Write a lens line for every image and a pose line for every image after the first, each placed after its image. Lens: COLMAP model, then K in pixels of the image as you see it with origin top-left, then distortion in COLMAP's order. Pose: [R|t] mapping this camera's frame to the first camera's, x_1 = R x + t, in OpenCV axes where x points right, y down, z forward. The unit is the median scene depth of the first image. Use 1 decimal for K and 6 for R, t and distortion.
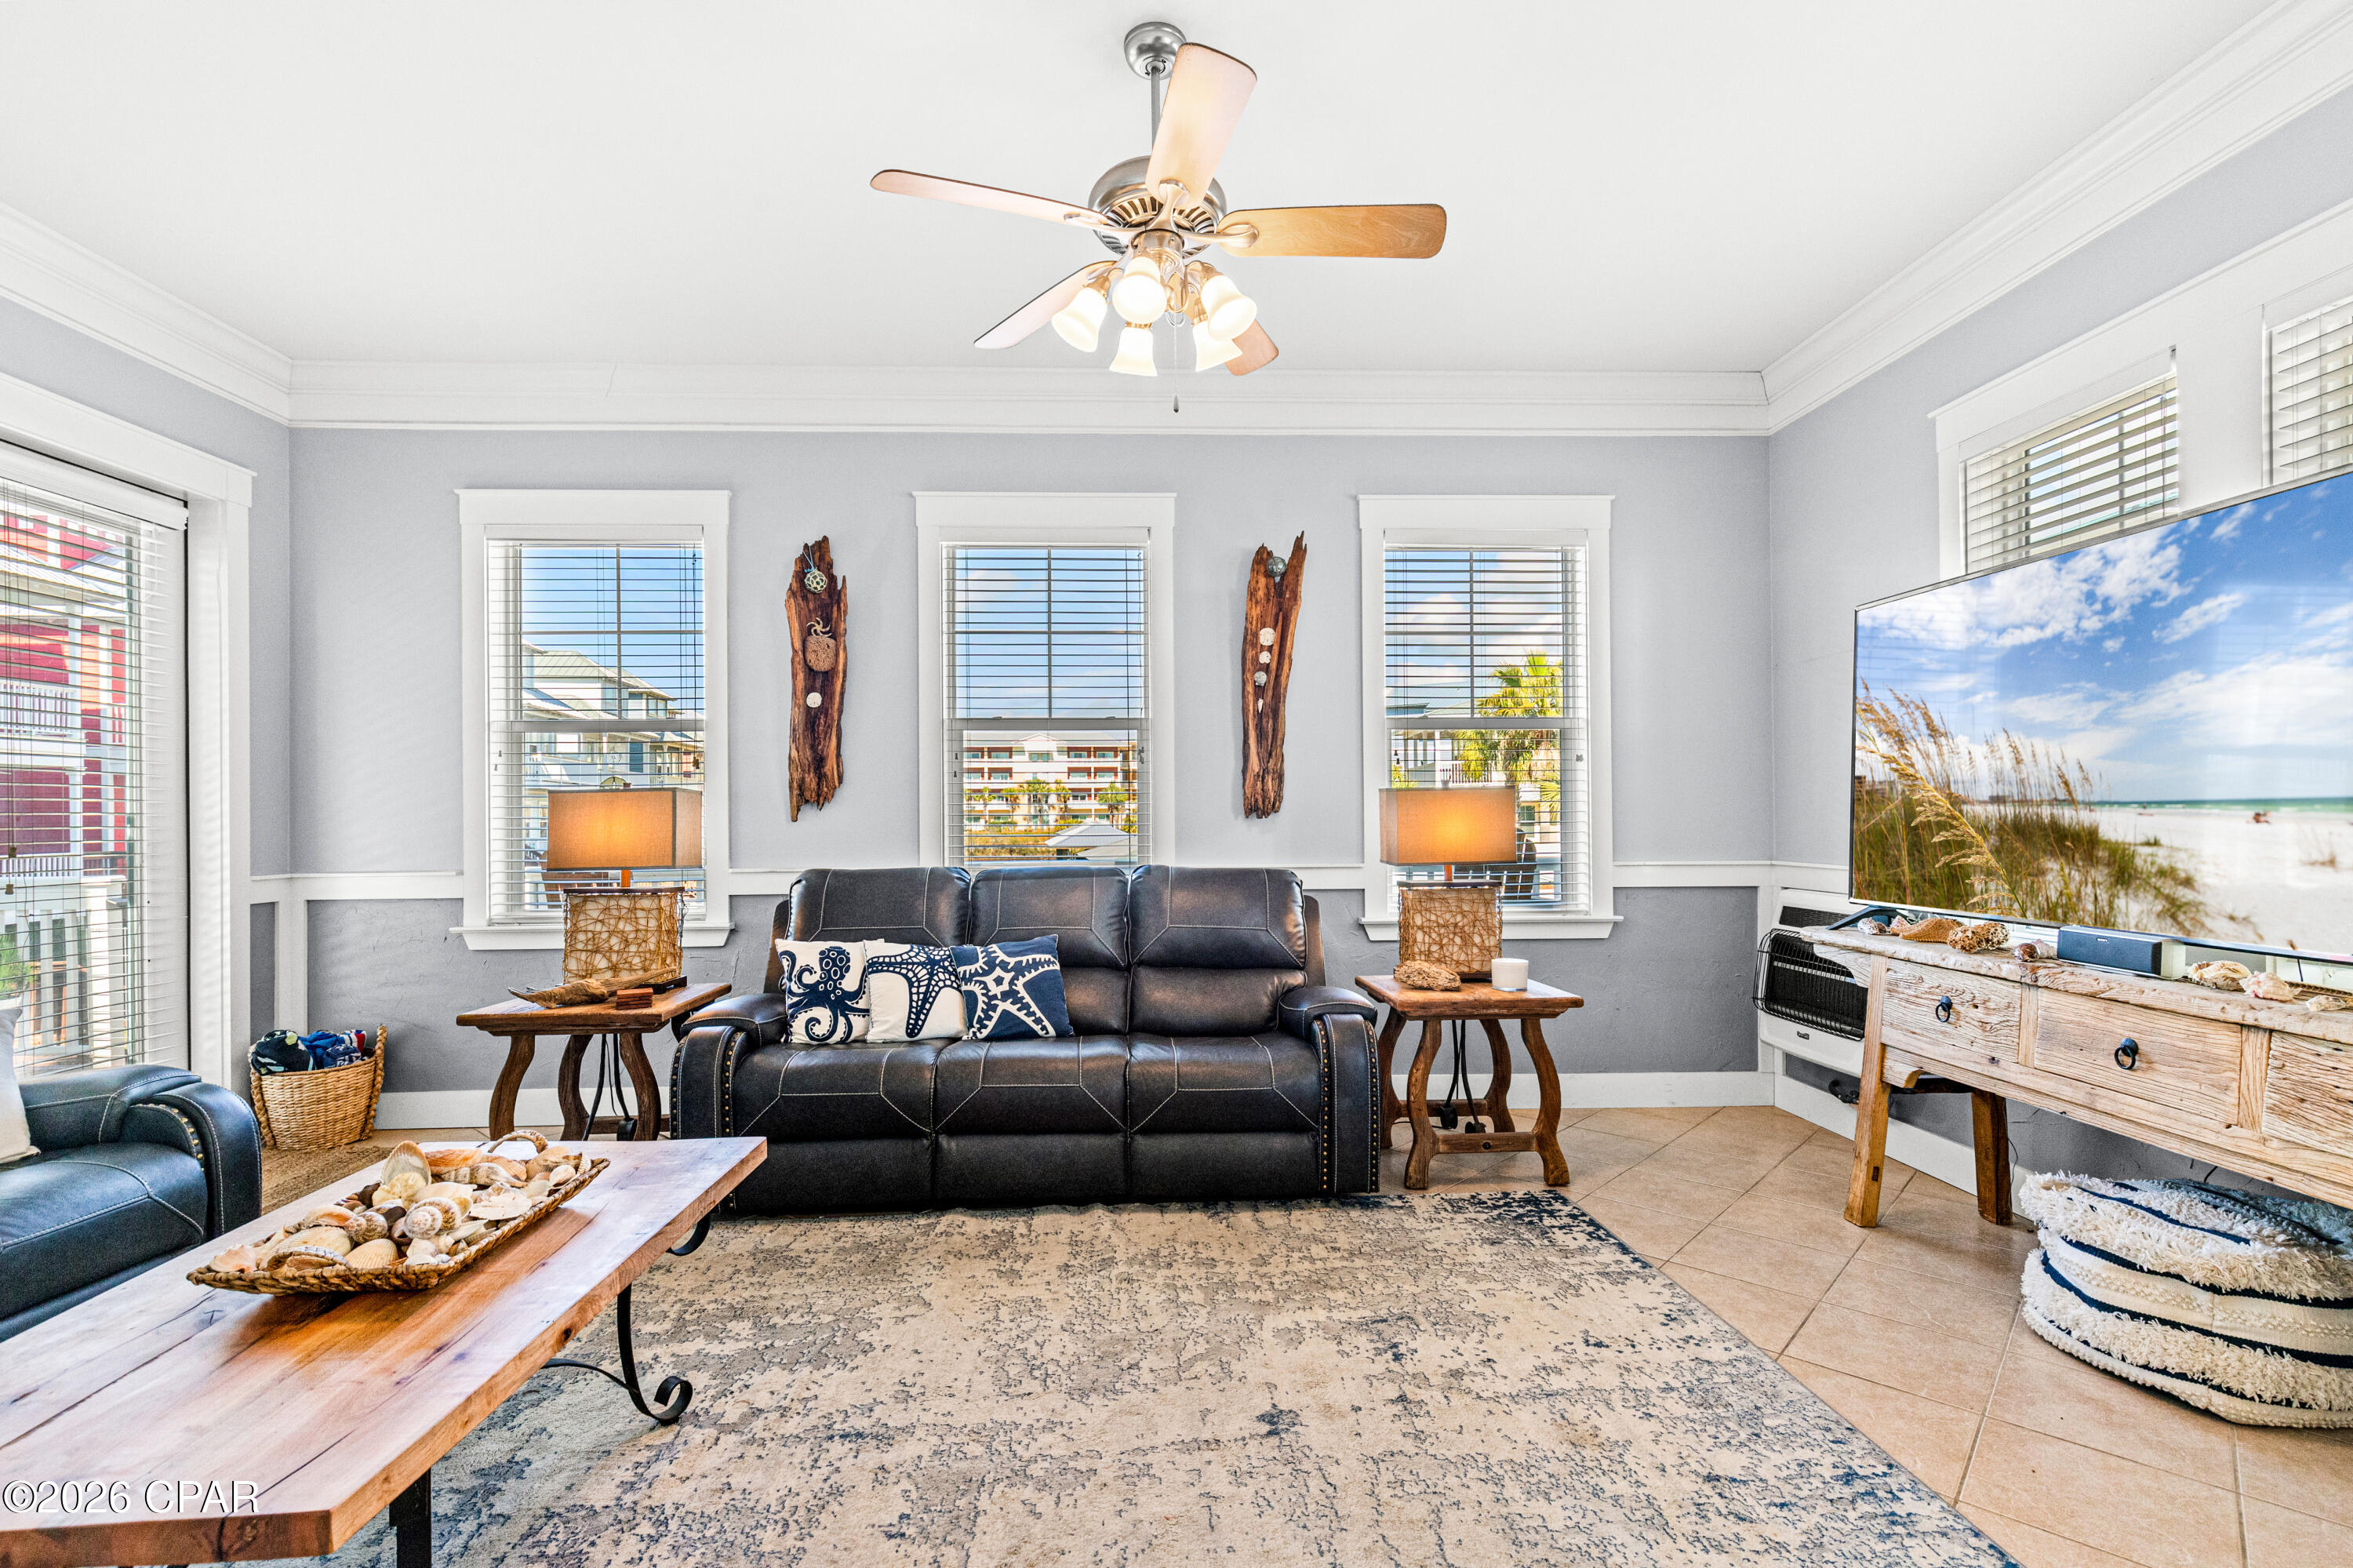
lens RADIAL K [[1089.5, 0, 1186.6], [0, 1089.5, 797.9], [0, 0, 1]] dist [-0.000396, 0.000678]
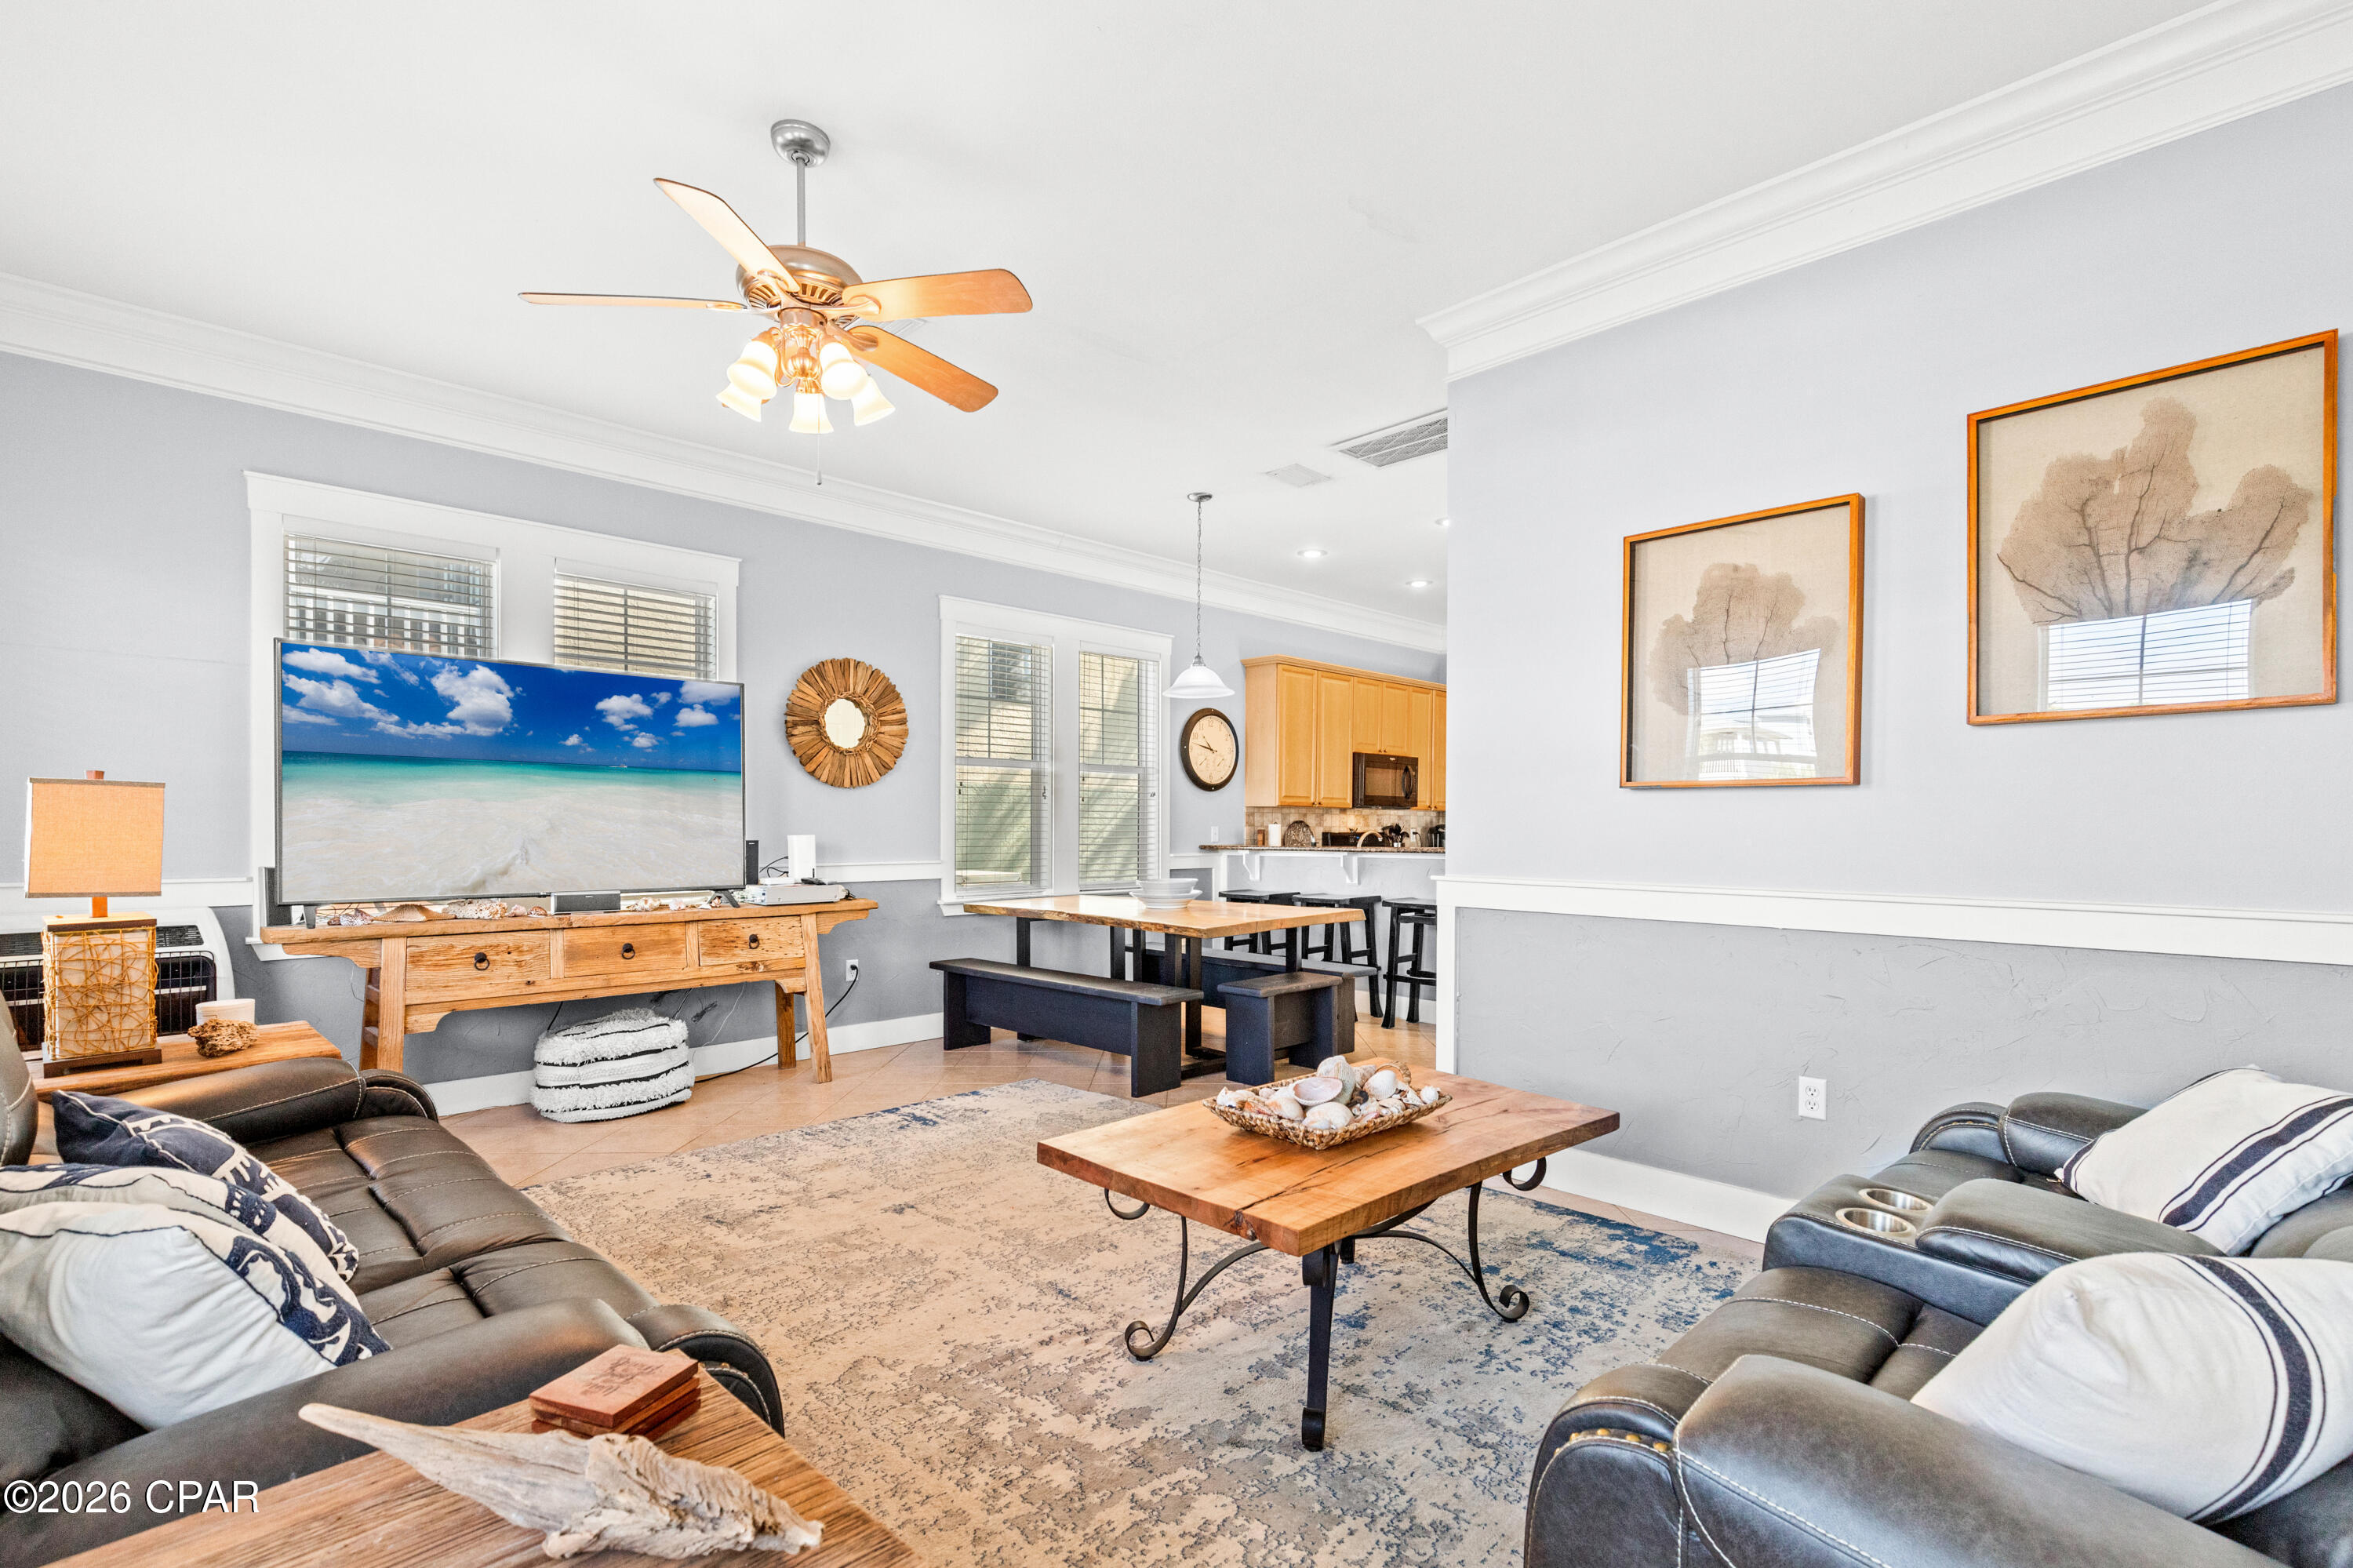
lens RADIAL K [[1089.5, 0, 1180.2], [0, 1089.5, 804.8], [0, 0, 1]] dist [-0.000396, 0.000678]
pose [[-0.671543, 0.018078, 0.740745, -1.238039], [-0.006031, 0.999536, -0.029861, 0.030829], [-0.740941, -0.024520, -0.671122, 1.603139]]
